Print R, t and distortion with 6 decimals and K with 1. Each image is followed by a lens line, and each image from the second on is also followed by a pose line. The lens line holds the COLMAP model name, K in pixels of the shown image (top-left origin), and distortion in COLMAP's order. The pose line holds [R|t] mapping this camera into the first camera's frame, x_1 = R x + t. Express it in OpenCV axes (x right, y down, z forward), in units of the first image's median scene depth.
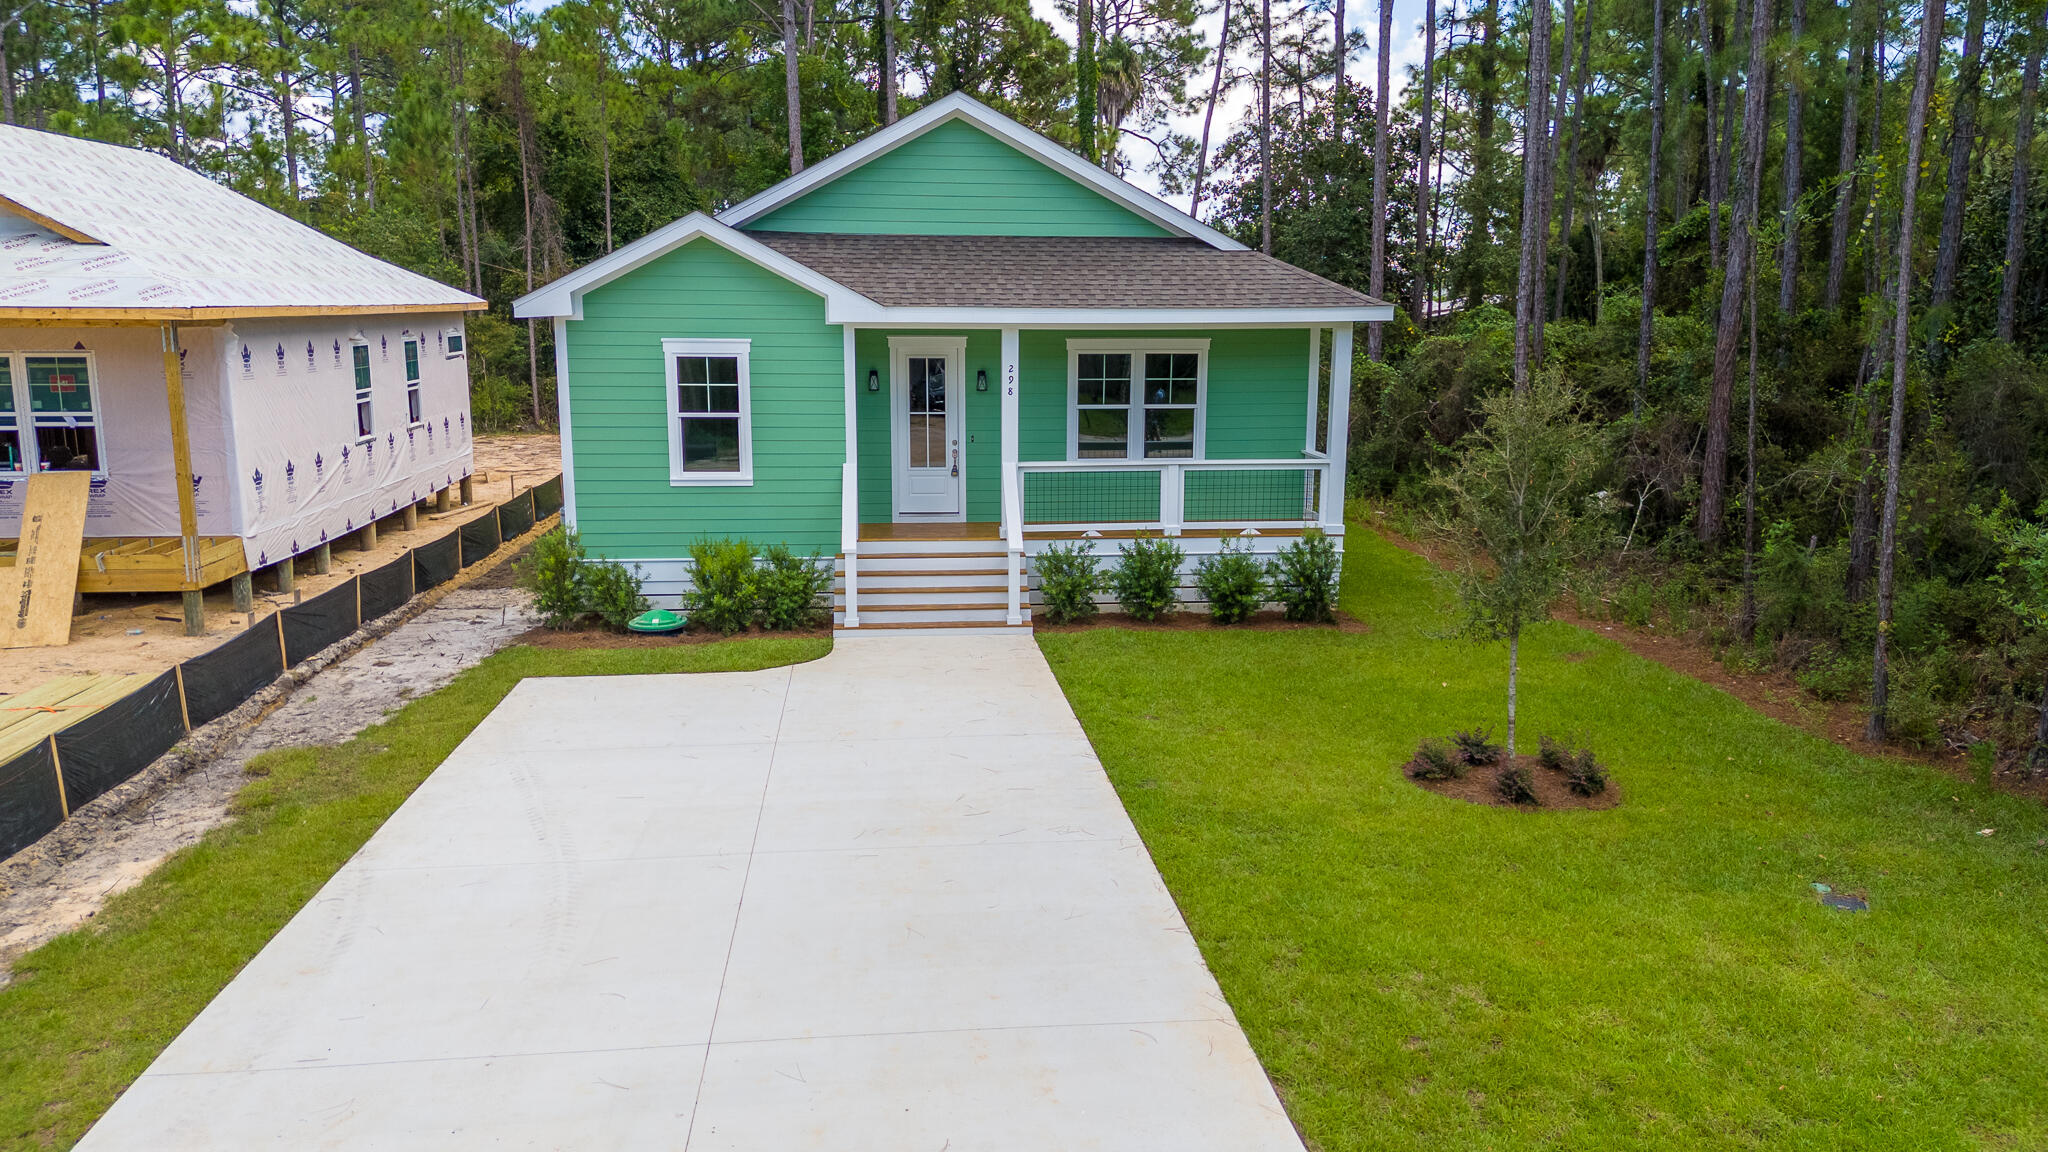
lens RADIAL K [[1527.6, 0, 1026.2], [0, 1527.6, 582.5], [0, 0, 1]] dist [0.100015, -0.126144]
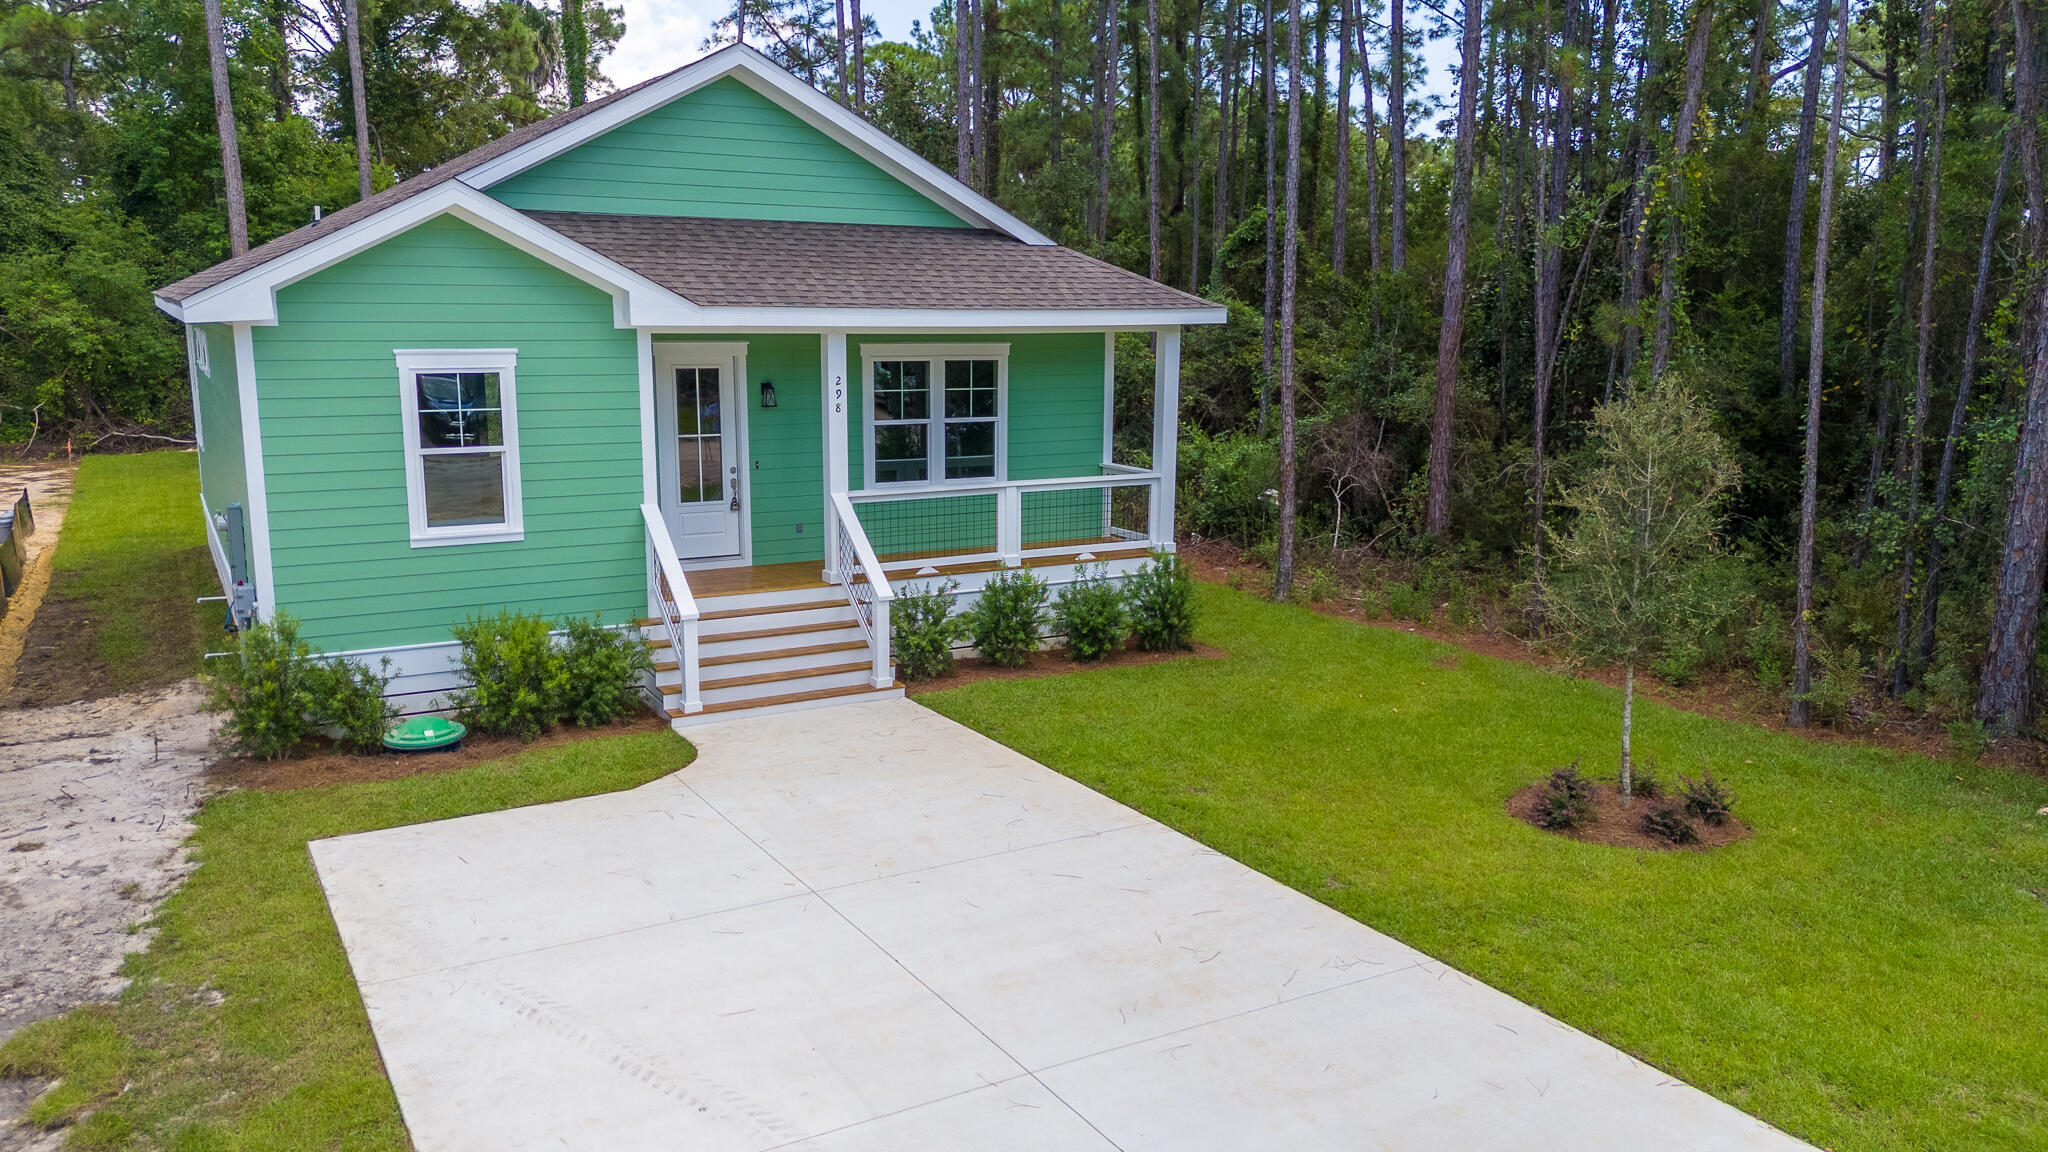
lens RADIAL K [[1527.6, 0, 1026.2], [0, 1527.6, 582.5], [0, 0, 1]] dist [0.100015, -0.126144]
pose [[0.910965, -0.072982, 0.405976, -0.265223], [0.071371, 0.997266, 0.019130, -0.039063], [-0.406263, 0.011548, 0.913683, 0.197037]]
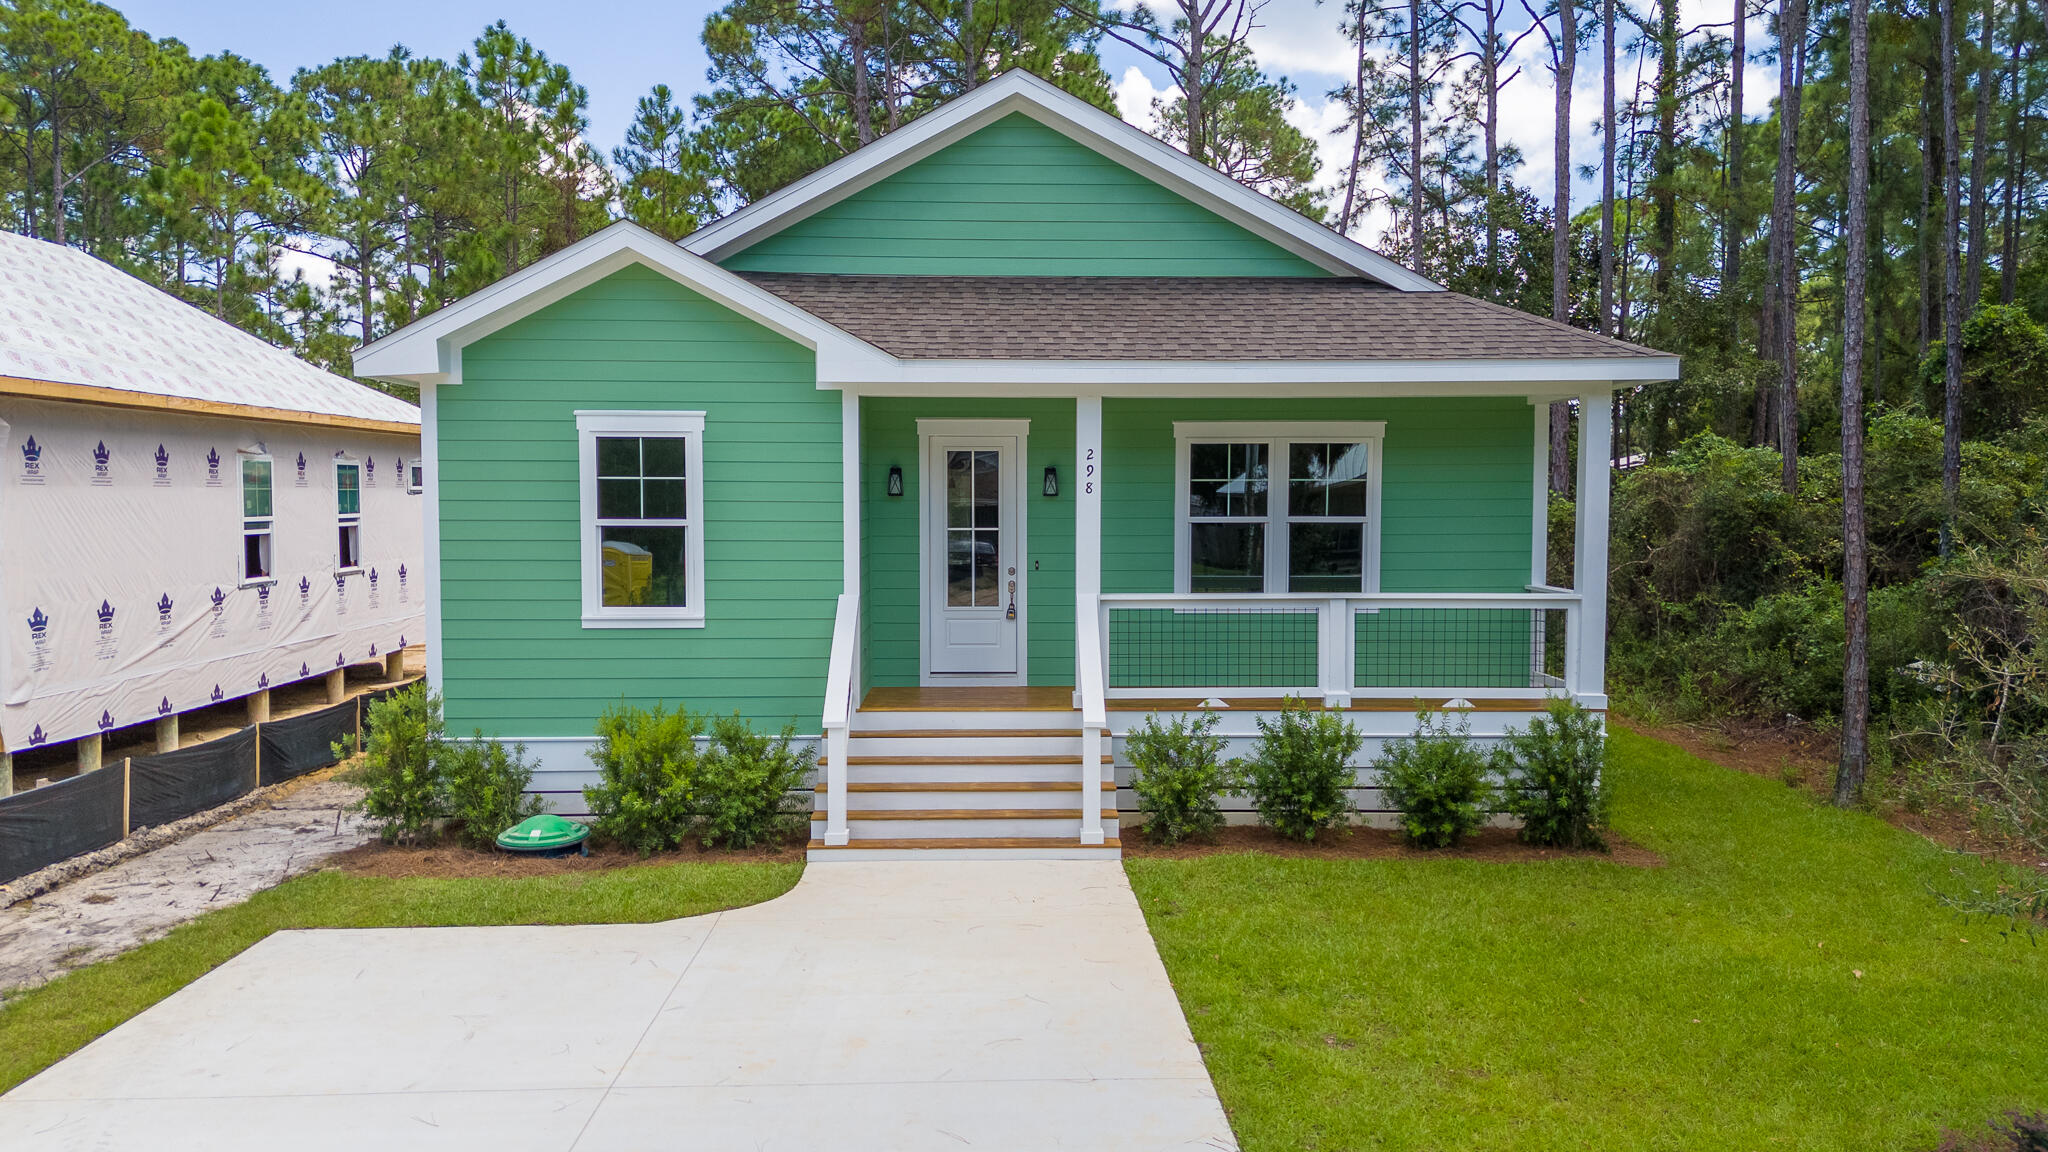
lens RADIAL K [[1527.6, 0, 1026.2], [0, 1527.6, 582.5], [0, 0, 1]] dist [0.100015, -0.126144]
pose [[0.997423, 0.001169, -0.071731, 0.010155], [-0.010110, 0.992180, -0.124409, -0.000809], [0.071024, 0.124814, 0.989635, 0.345816]]
